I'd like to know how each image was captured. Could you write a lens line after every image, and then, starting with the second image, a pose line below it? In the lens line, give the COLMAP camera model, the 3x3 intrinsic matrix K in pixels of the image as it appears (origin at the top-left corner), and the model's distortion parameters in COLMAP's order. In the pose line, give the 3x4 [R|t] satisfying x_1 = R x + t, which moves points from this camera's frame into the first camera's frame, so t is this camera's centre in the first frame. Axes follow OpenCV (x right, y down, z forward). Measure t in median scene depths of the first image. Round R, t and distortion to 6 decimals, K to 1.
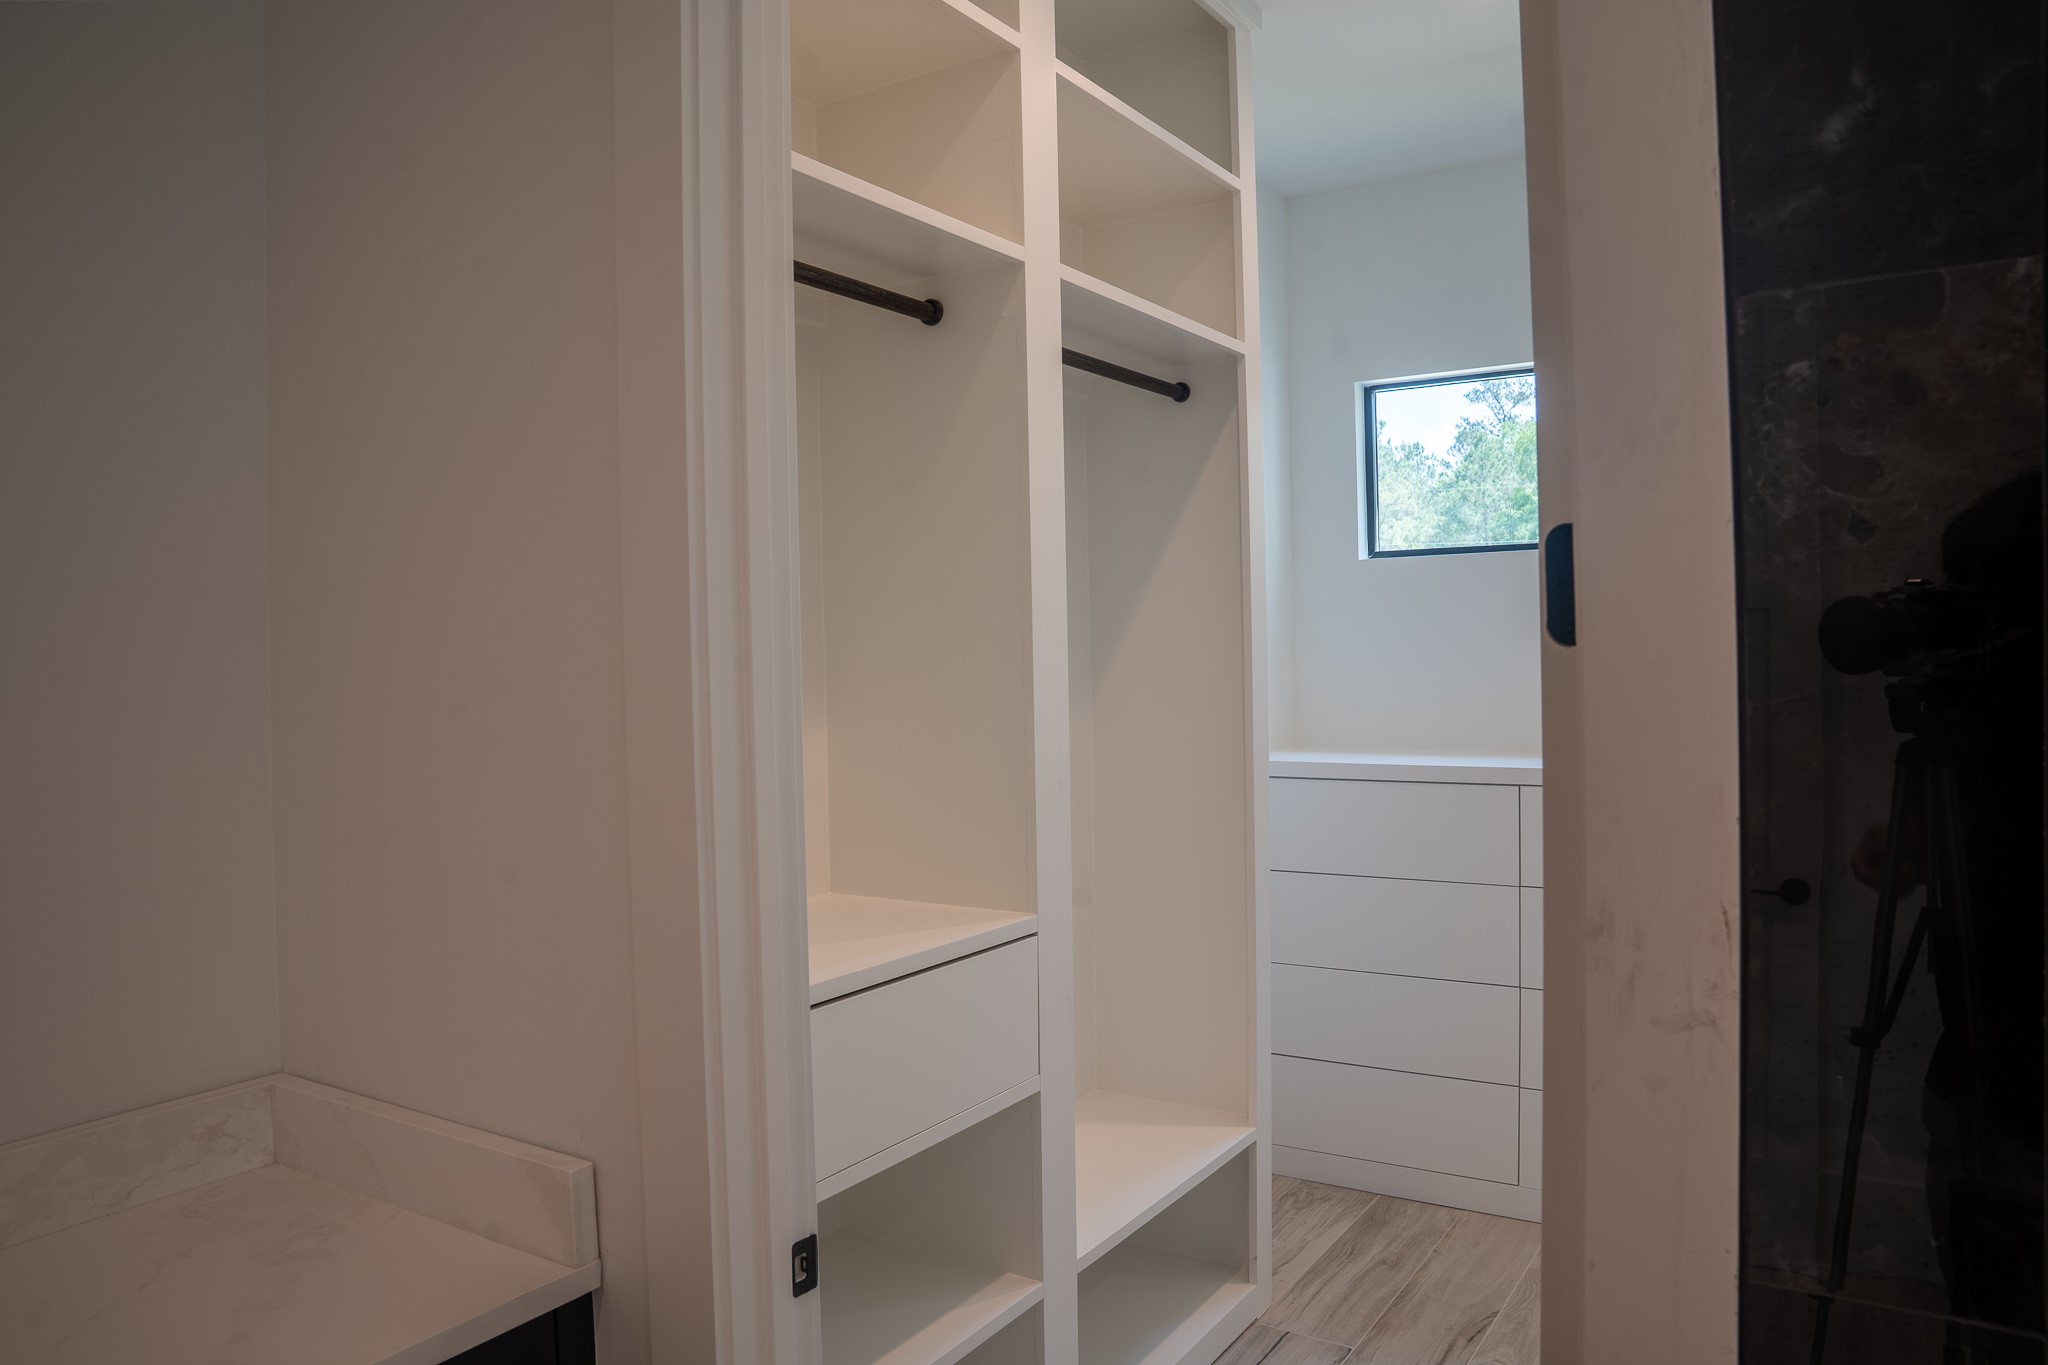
lens RADIAL K [[1392.7, 0, 1020.4], [0, 1392.7, 678.7], [0, 0, 1]] dist [-0.052625, -0.000242]
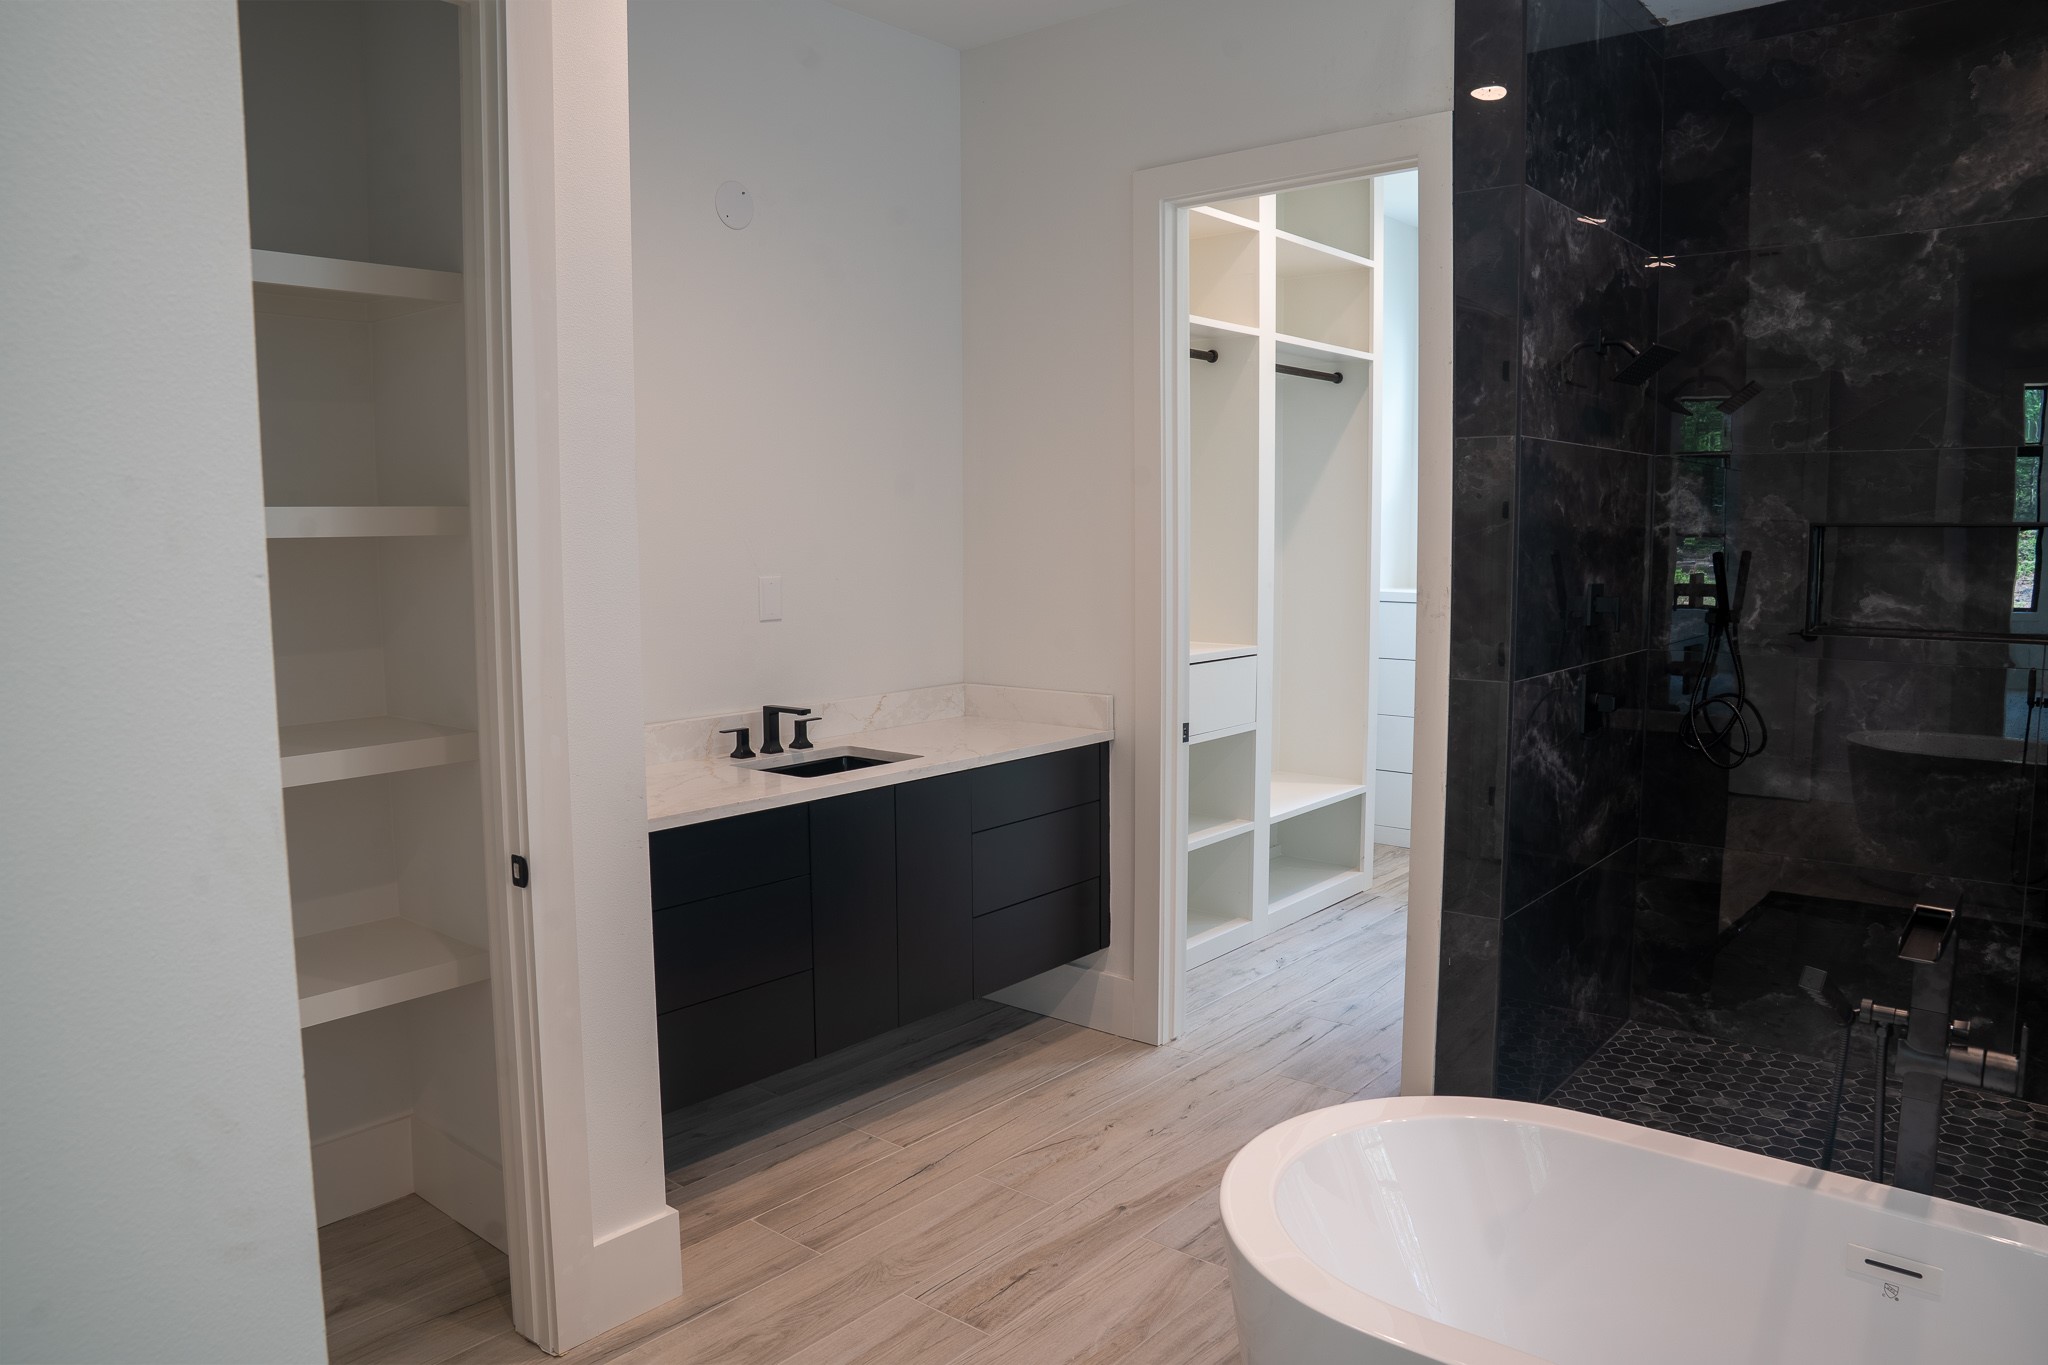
lens RADIAL K [[1392.7, 0, 1044.1], [0, 1392.7, 703.4], [0, 0, 1]] dist [-0.052625, -0.000242]
pose [[0.994627, 0.024660, -0.100542, -0.093965], [-0.013829, 0.994159, 0.107033, 0.029811], [0.102594, -0.105067, 0.989159, -1.133538]]
